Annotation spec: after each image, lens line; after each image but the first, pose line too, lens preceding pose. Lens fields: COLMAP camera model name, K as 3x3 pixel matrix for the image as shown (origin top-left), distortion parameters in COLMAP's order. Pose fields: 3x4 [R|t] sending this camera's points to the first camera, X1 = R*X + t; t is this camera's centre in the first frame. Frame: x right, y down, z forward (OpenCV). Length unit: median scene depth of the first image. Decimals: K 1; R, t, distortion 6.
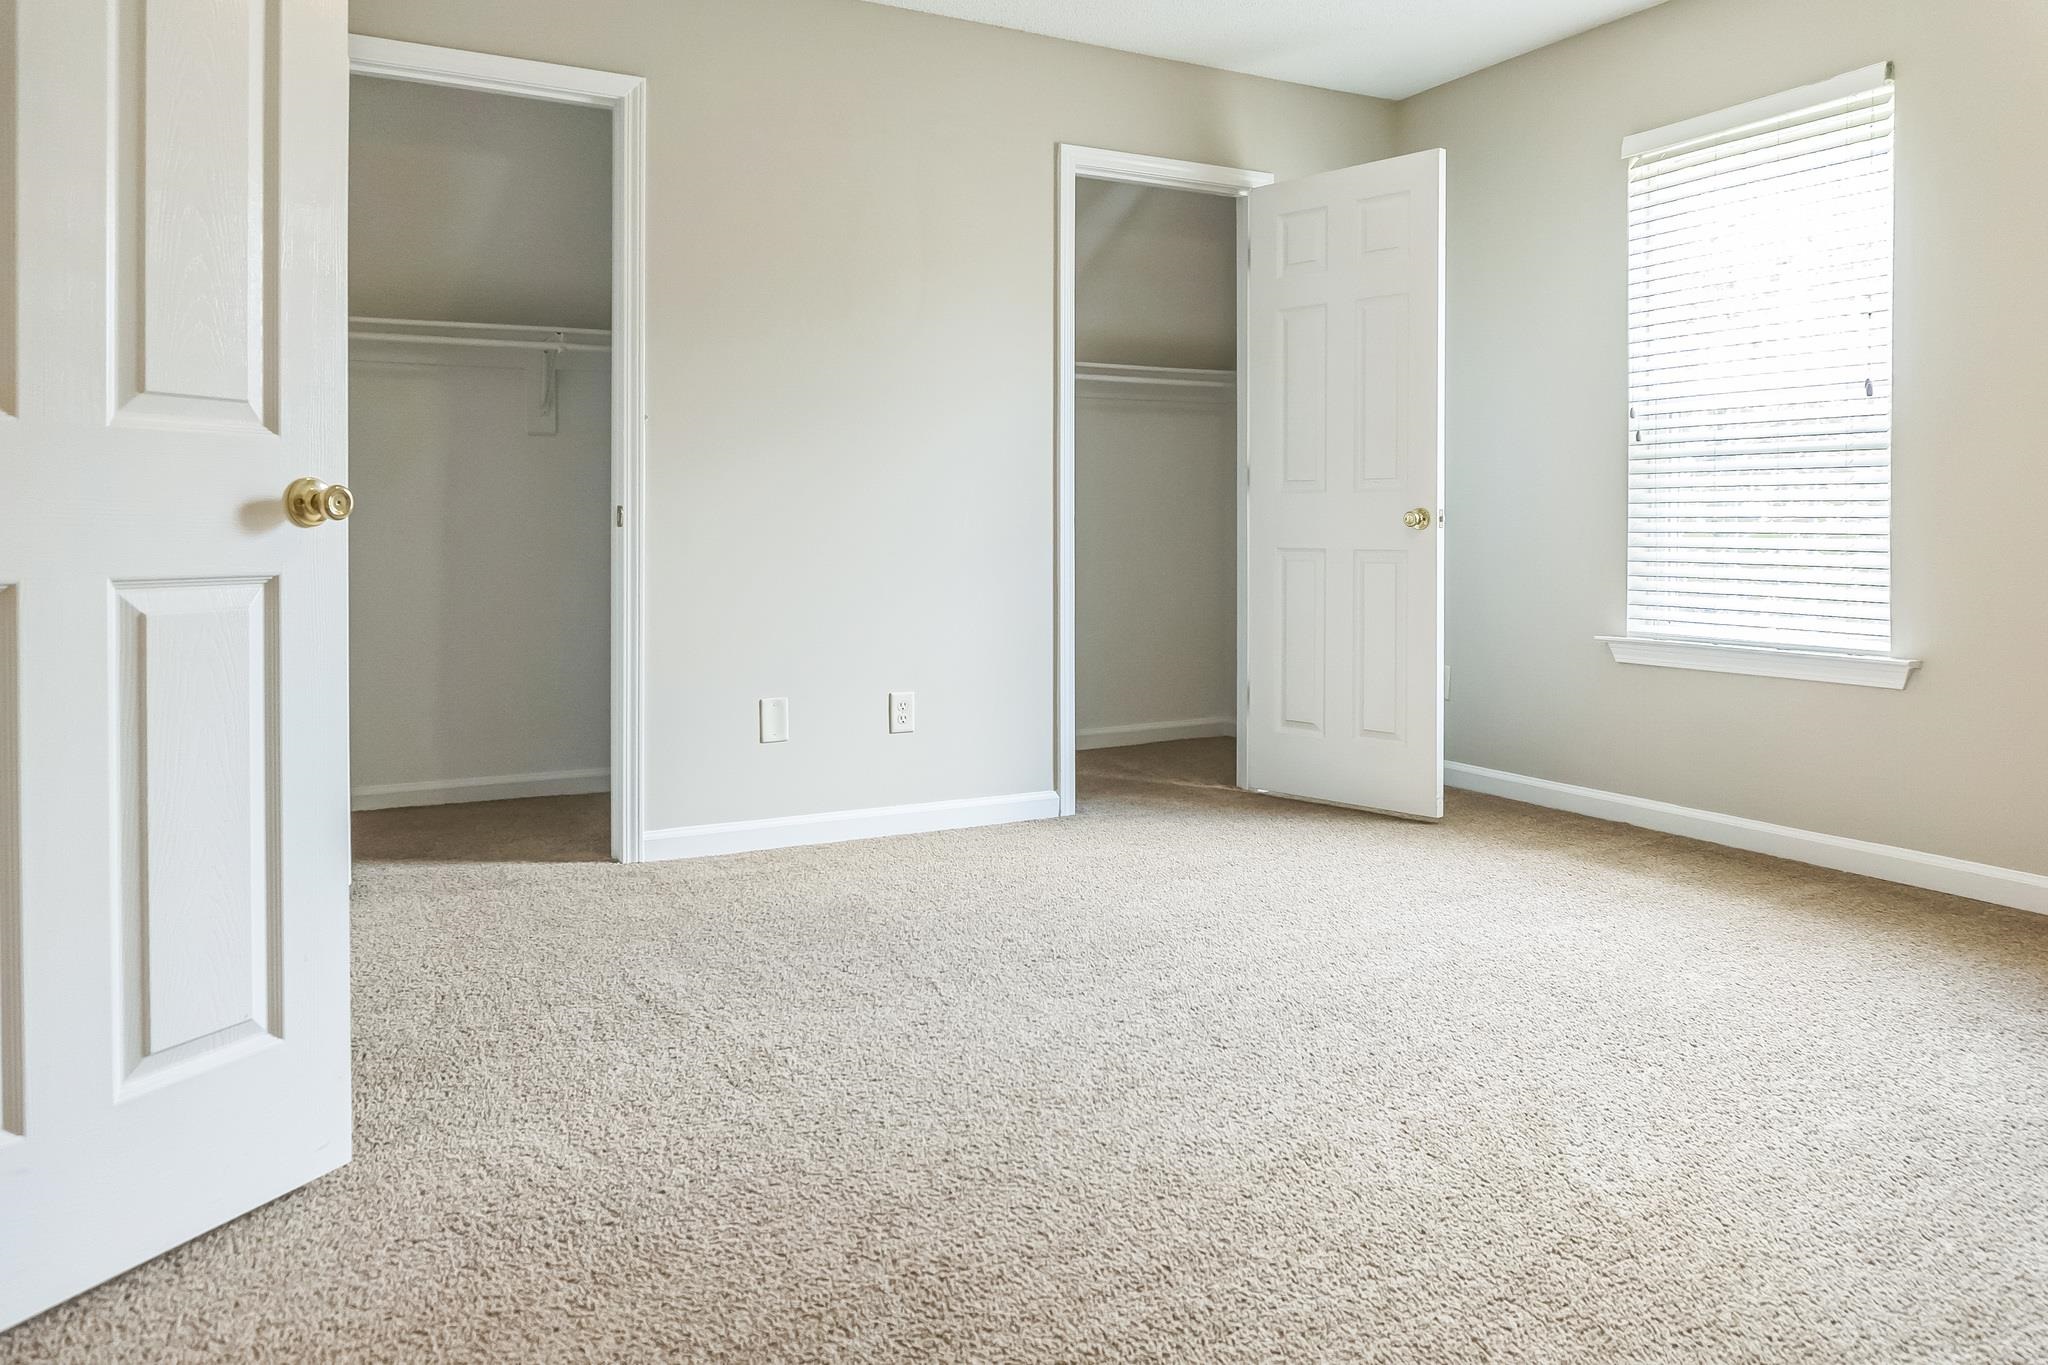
lens RADIAL K [[1420.7, 0, 1023.8], [0, 1420.7, 542.4], [0, 0, 1]] dist [-0.004580, -0.003738]
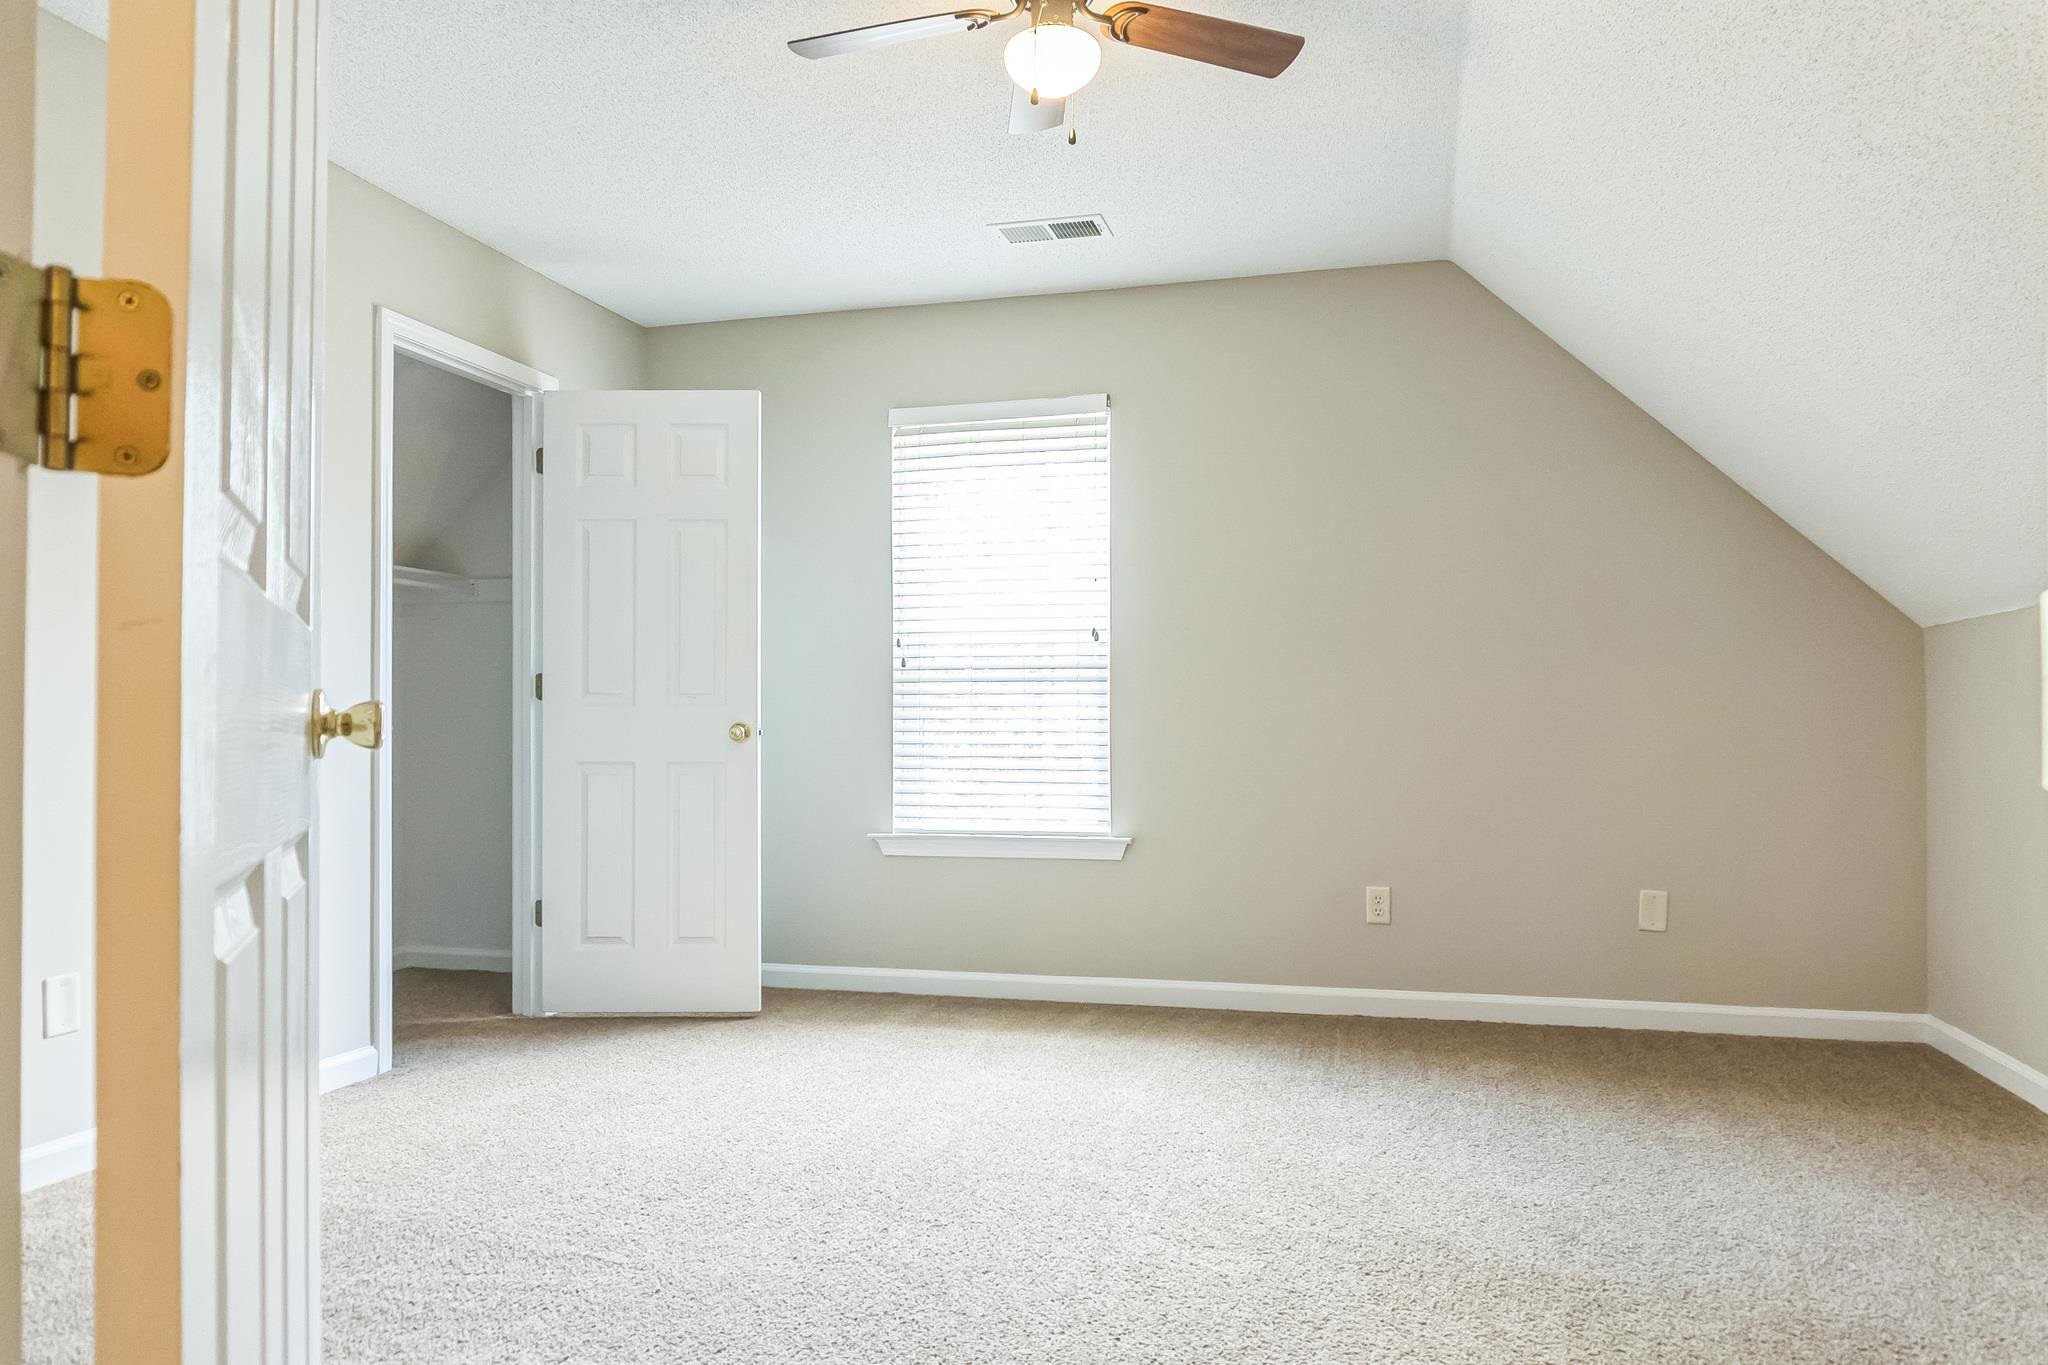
lens RADIAL K [[1403.9, 0, 1023.9], [0, 1403.9, 714.9], [0, 0, 1]] dist [0.001895, -0.000436]
pose [[0.687500, 0.008816, 0.726130, -0.342416], [0.009707, 0.999725, -0.021328, -0.005332], [-0.726119, 0.021711, 0.687226, 0.121794]]
